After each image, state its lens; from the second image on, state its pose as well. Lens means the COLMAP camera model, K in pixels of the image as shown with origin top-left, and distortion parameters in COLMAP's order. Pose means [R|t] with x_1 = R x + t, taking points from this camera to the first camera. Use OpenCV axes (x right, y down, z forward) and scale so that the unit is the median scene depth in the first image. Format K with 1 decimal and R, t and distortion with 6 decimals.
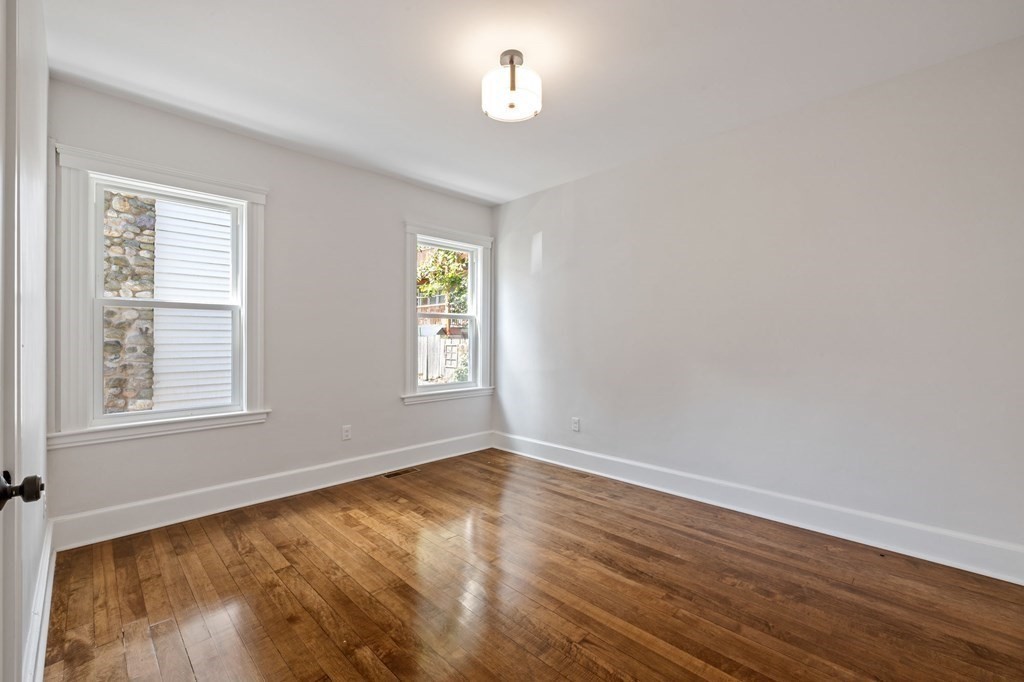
lens RADIAL K [[429.1, 0, 508.7], [0, 429.1, 337.9], [0, 0, 1]] dist [-0.000517, 0.000051]
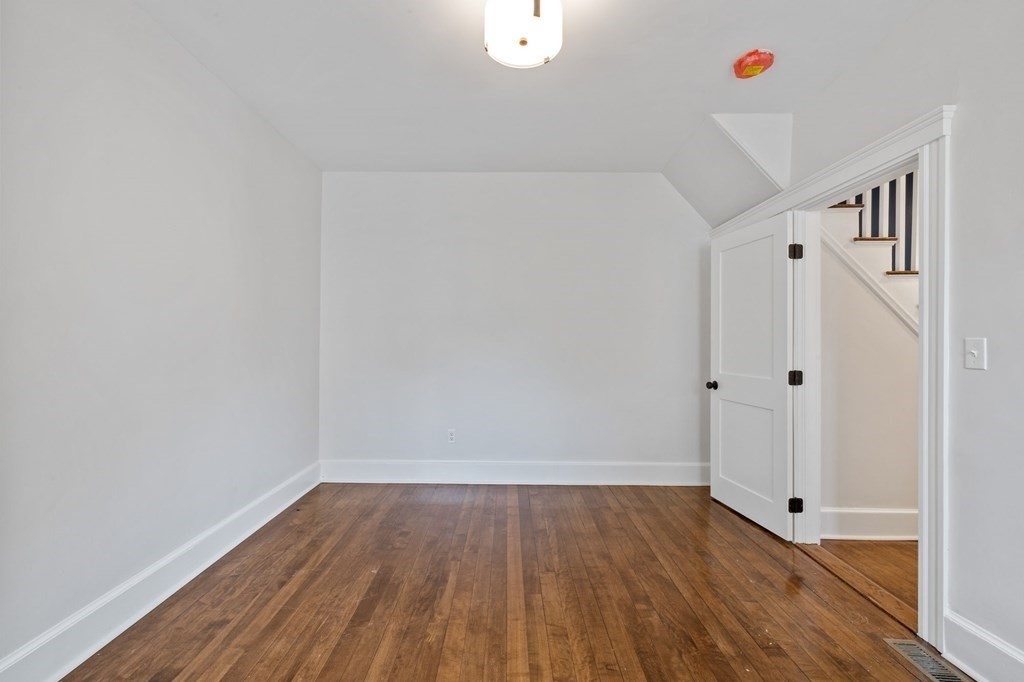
lens RADIAL K [[429.1, 0, 508.7], [0, 429.1, 337.9], [0, 0, 1]] dist [-0.000517, 0.000051]
pose [[-0.707210, 0.002648, 0.706998, -0.475550], [-0.002649, 0.999976, -0.006396, -0.002976], [-0.706998, -0.006396, -0.707187, 1.429657]]
